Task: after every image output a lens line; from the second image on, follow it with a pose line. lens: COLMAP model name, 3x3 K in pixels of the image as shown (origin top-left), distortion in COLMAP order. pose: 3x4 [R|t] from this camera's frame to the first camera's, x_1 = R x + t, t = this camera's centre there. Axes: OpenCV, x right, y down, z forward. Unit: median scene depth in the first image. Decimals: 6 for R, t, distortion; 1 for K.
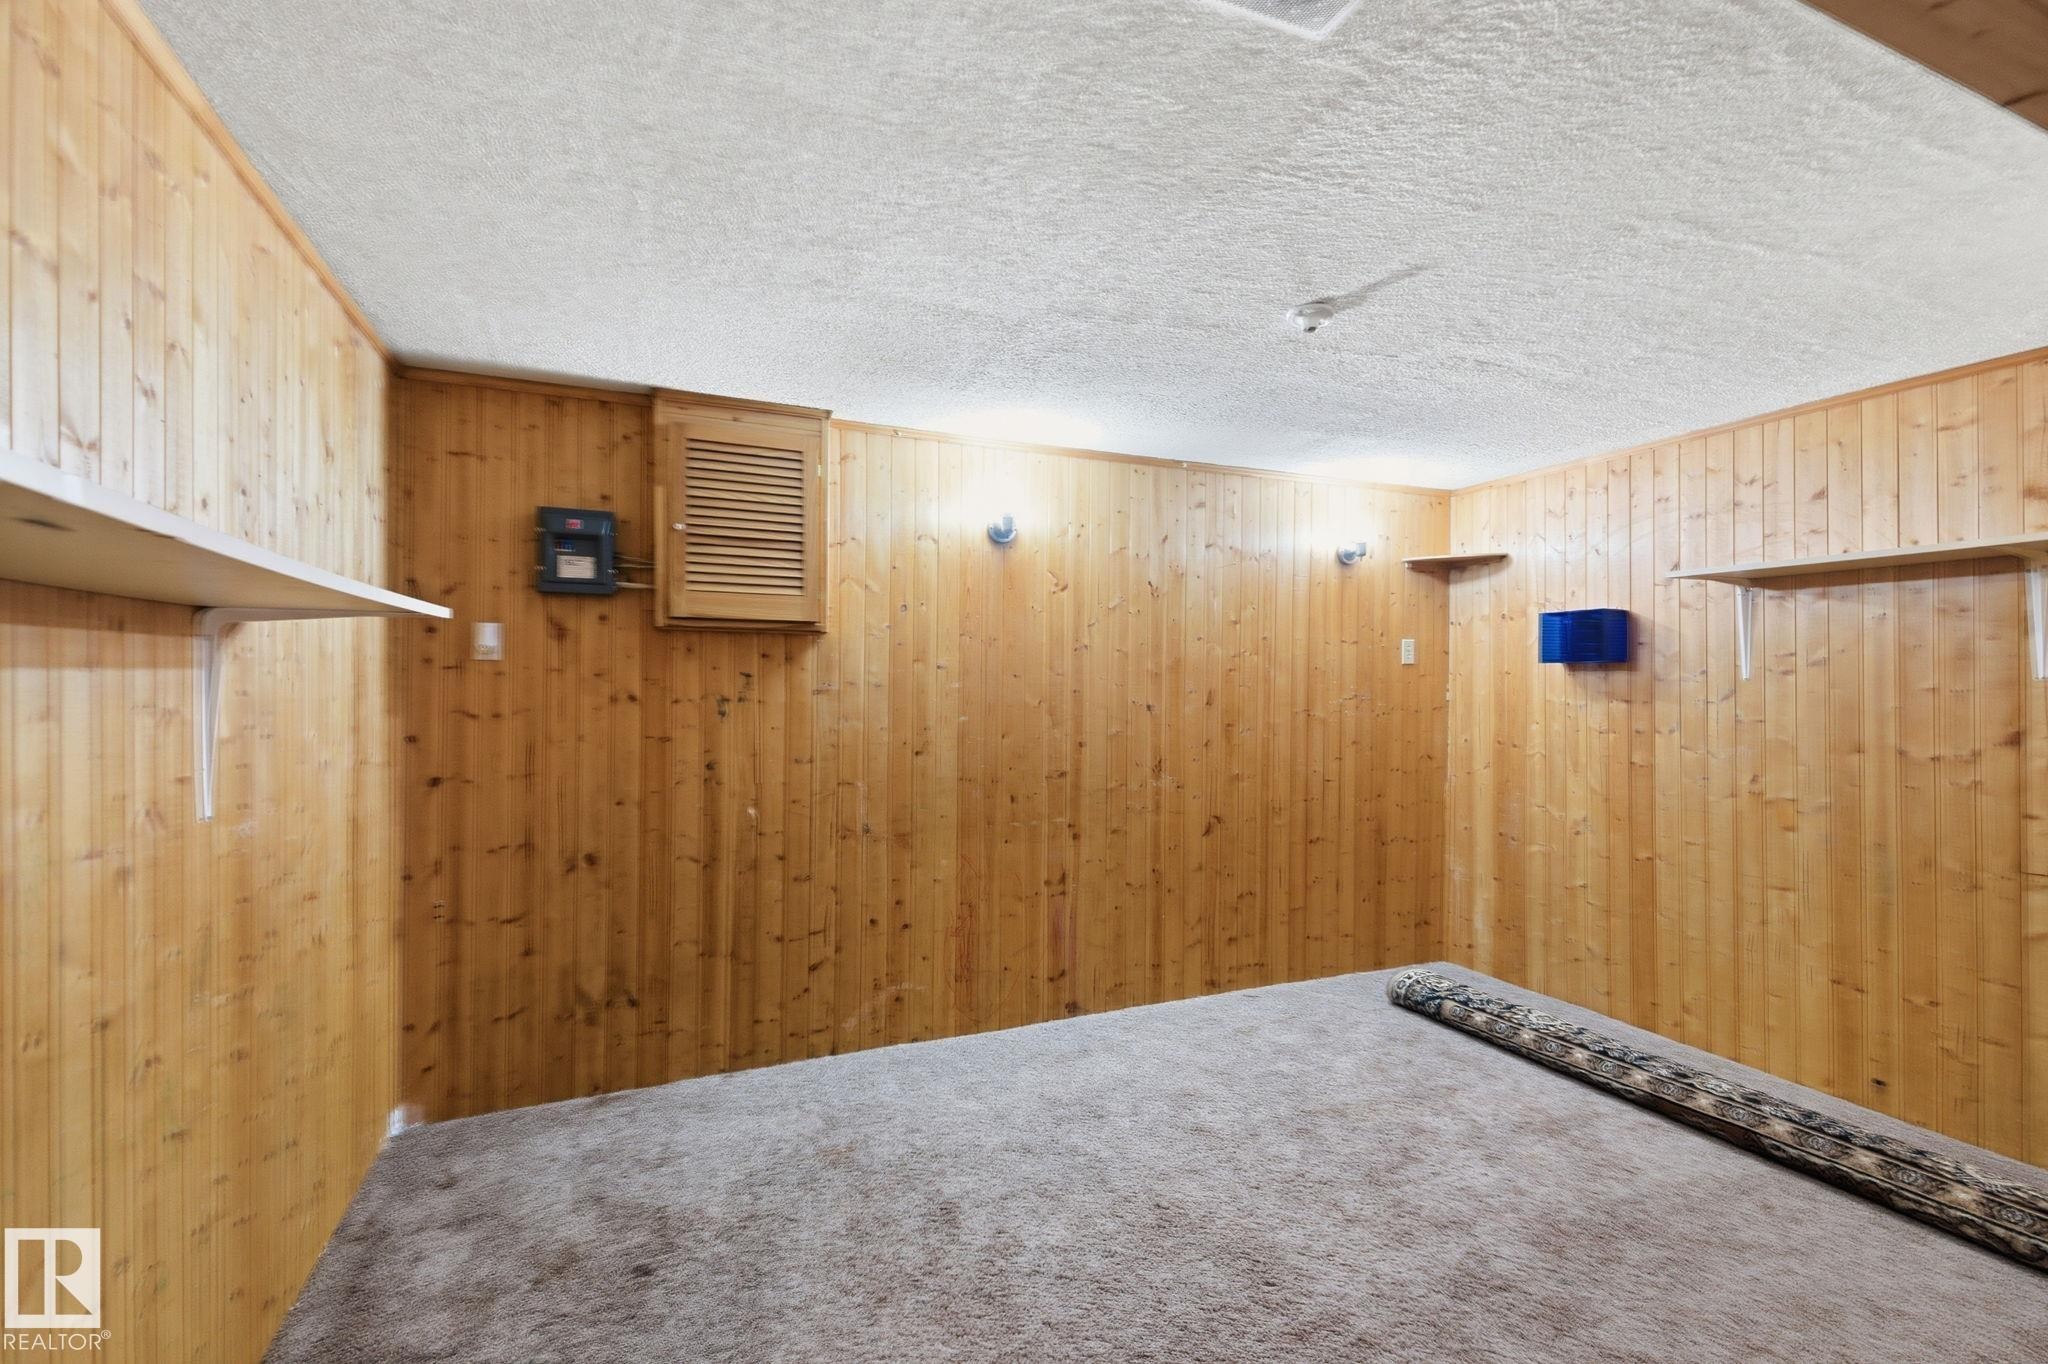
lens RADIAL K [[913.4, 0, 1031.8], [0, 913.4, 681.7], [0, 0, 1]] dist [0.005458, -0.001902]
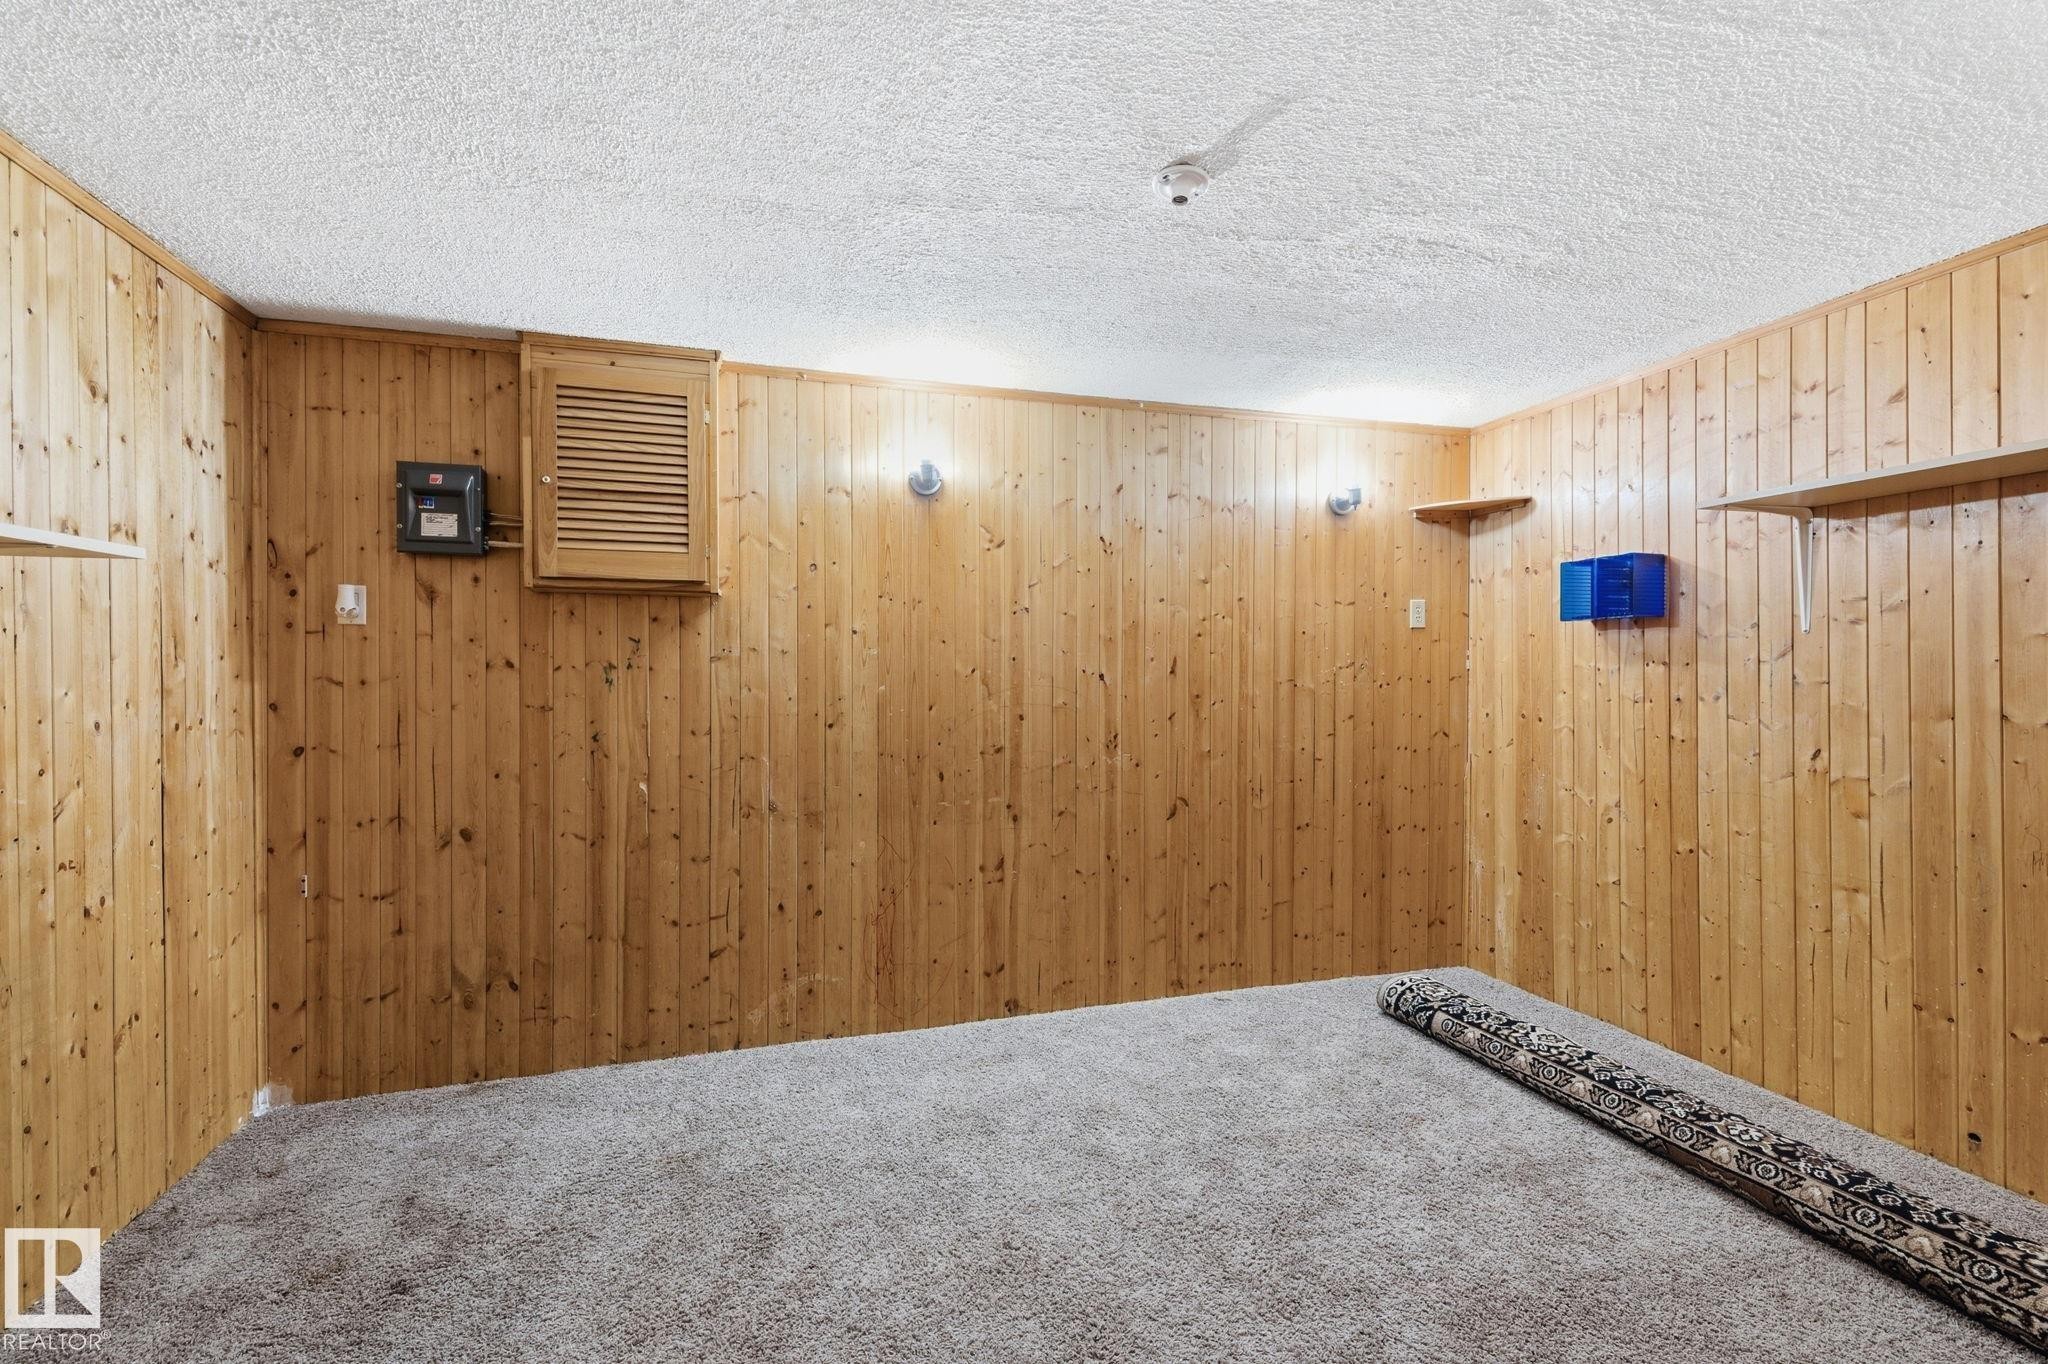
lens RADIAL K [[913.4, 0, 1019.0], [0, 913.4, 679.3], [0, 0, 1]] dist [0.005458, -0.001902]
pose [[0.993611, -0.006961, -0.112648, 0.182564], [0.007874, 0.999940, 0.007665, 0.028609], [0.112588, -0.008503, 0.993605, 0.116297]]
